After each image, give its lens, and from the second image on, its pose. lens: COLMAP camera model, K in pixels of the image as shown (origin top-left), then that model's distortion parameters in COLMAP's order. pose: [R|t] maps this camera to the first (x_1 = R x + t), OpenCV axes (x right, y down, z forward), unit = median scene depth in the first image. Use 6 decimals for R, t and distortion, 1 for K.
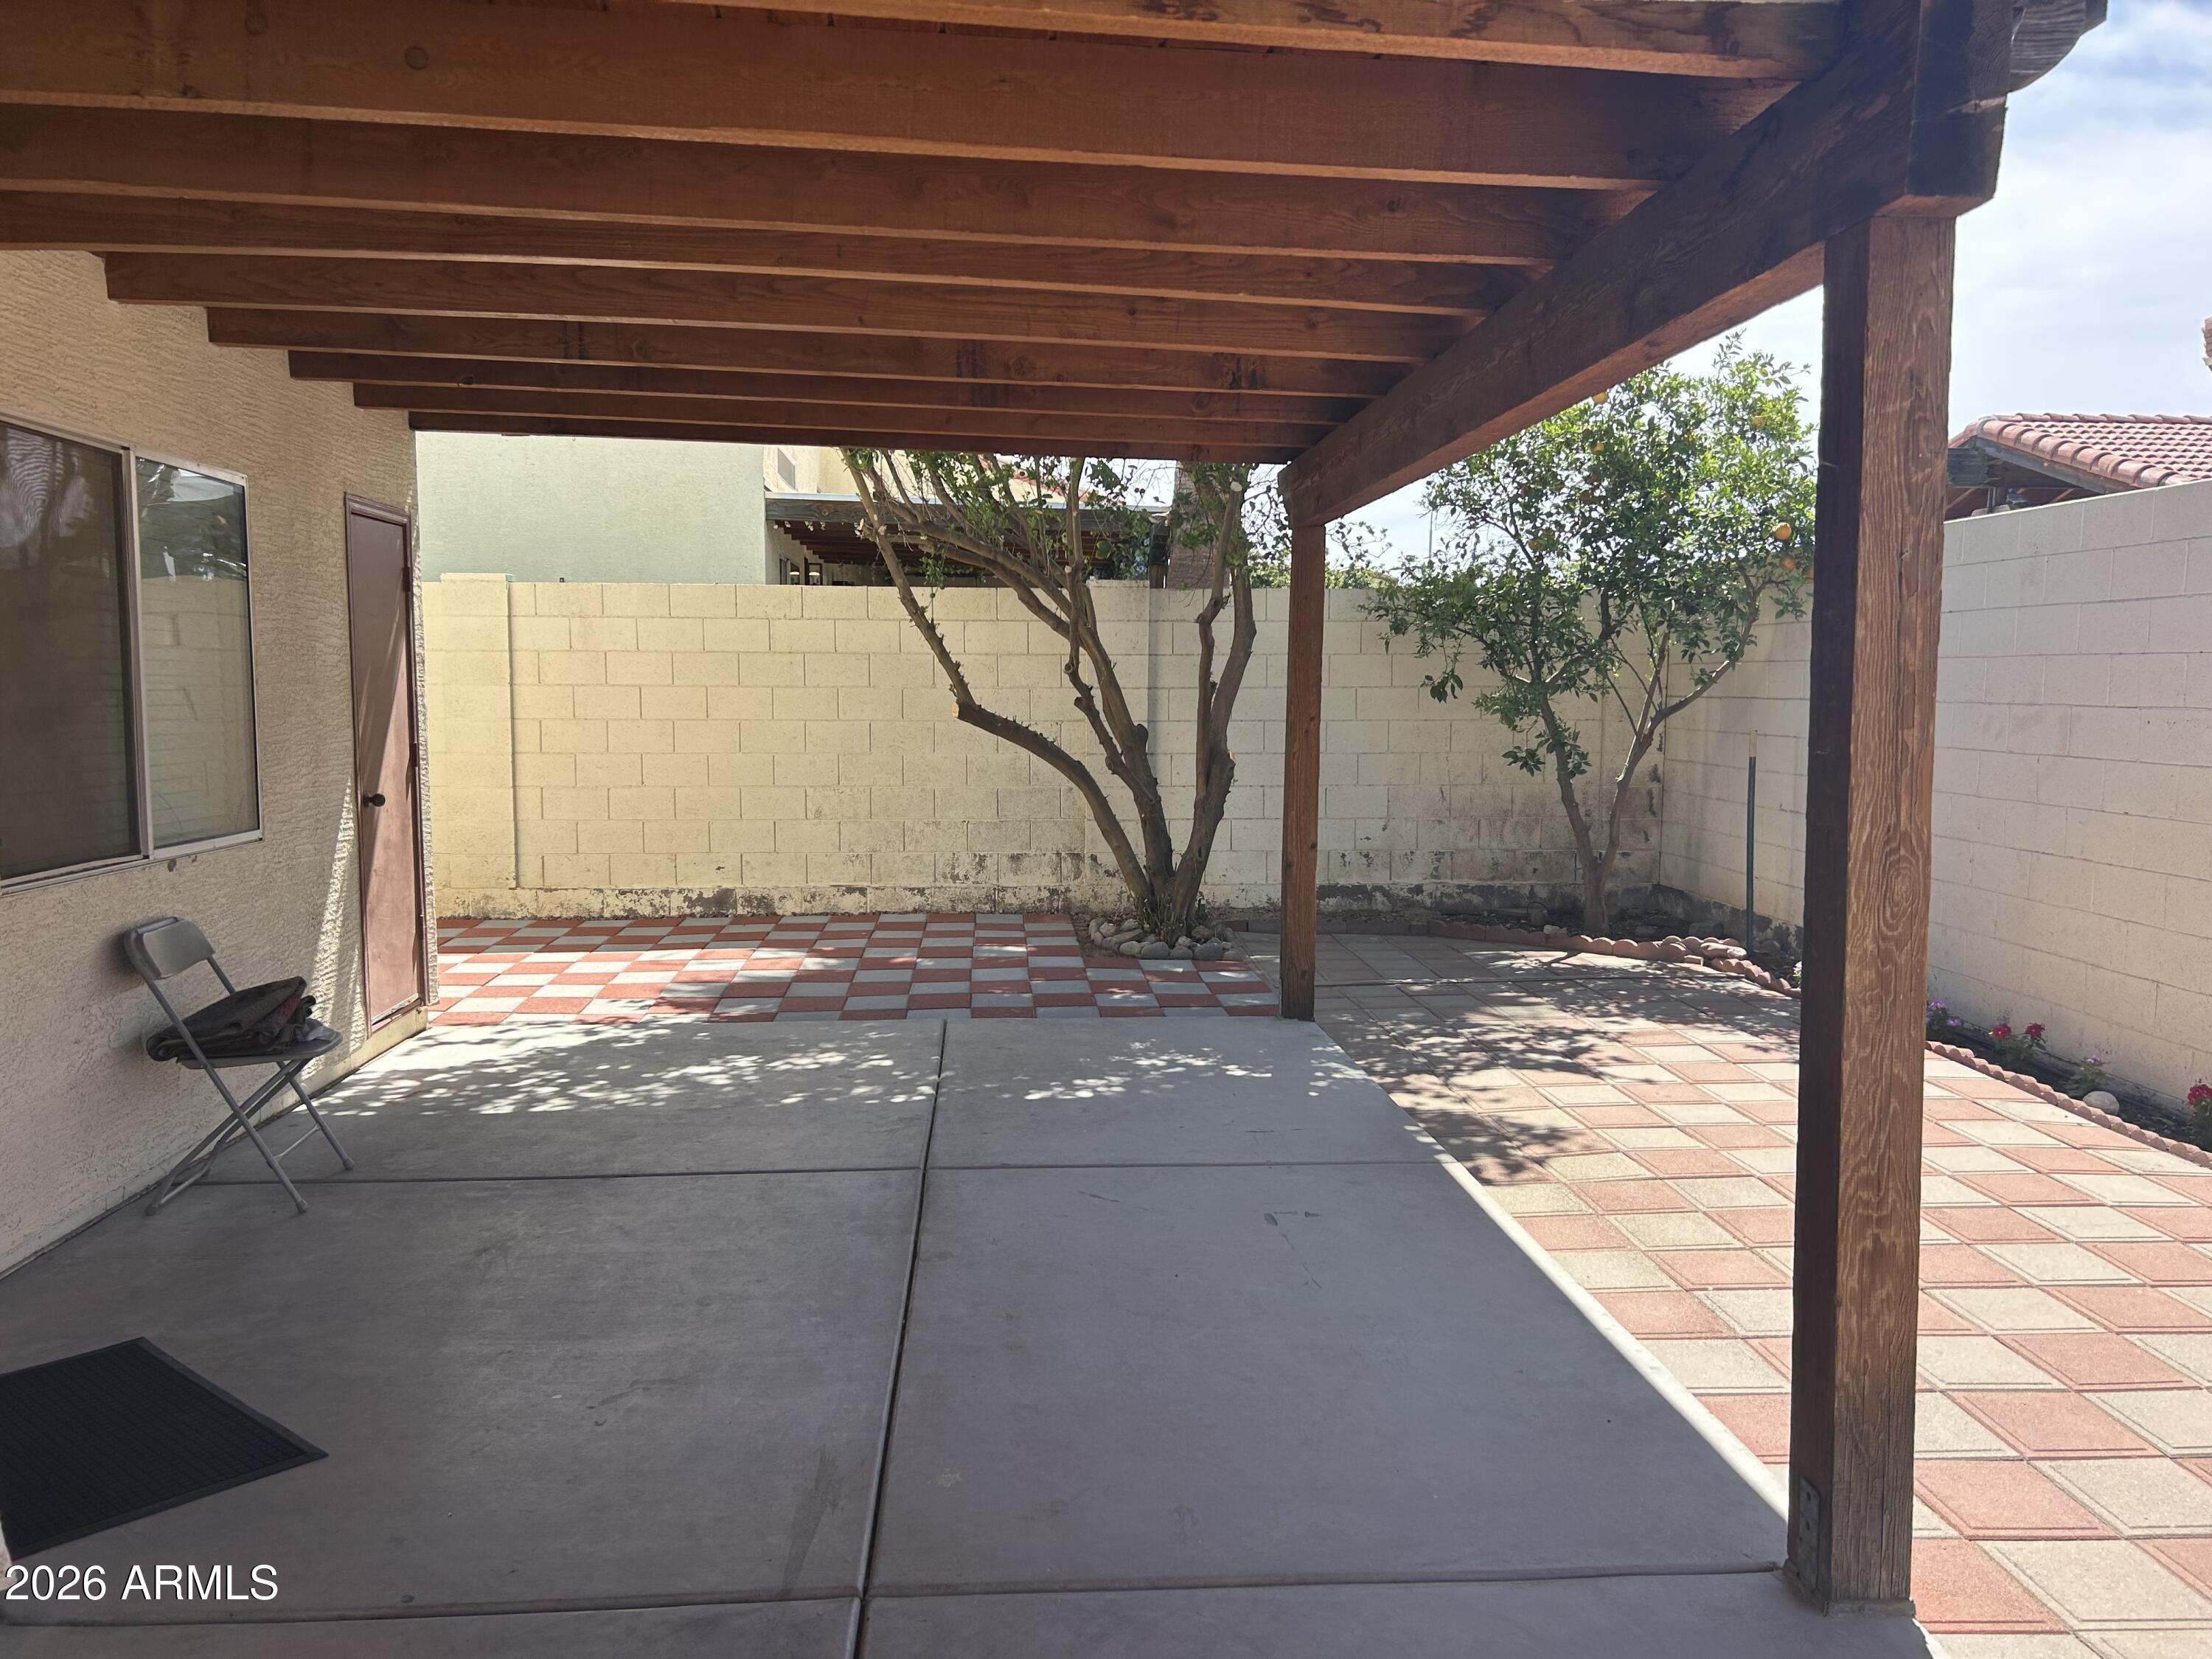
lens RADIAL K [[1663.9, 0, 1099.1], [0, 1663.9, 845.7], [0, 0, 1]] dist [0.038086, -0.036469]
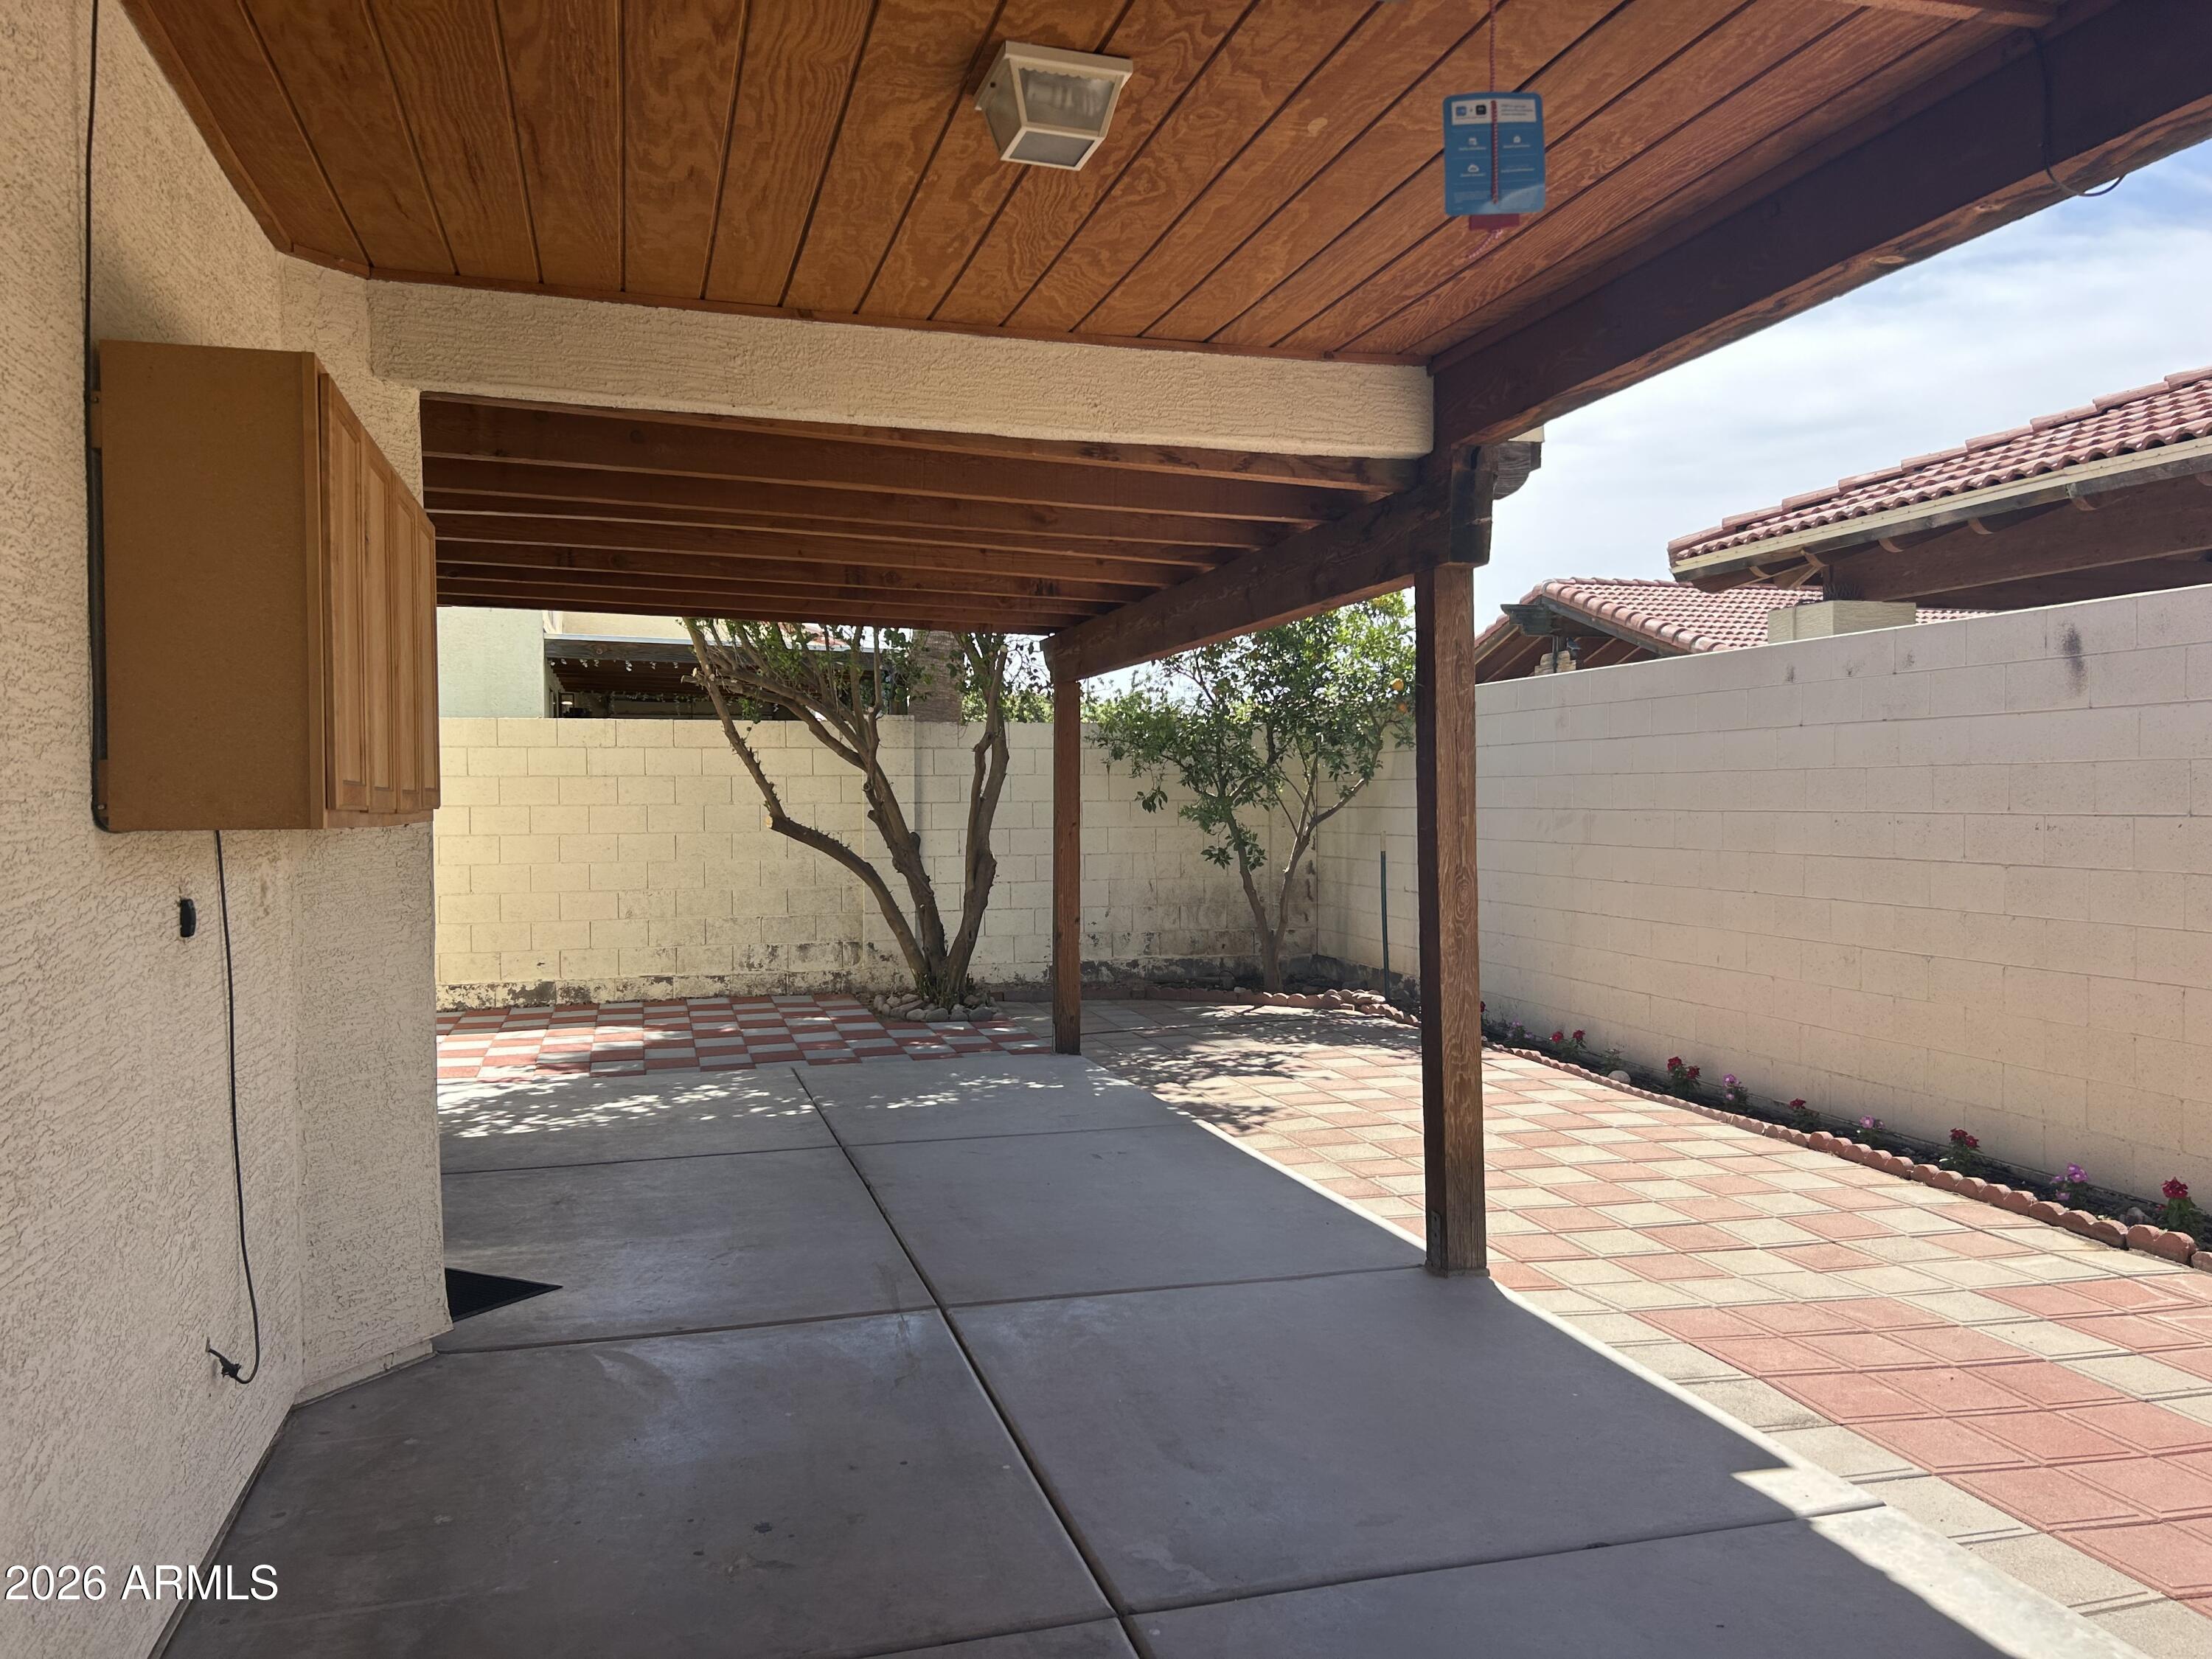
lens RADIAL K [[1653.9, 0, 1112.6], [0, 1653.9, 836.0], [0, 0, 1]] dist [0.121683, -0.120025]
pose [[0.977055, -0.013751, 0.212545, -0.095616], [0.029890, 0.996891, -0.072904, 0.023589], [-0.210881, 0.077584, 0.974428, -0.231339]]
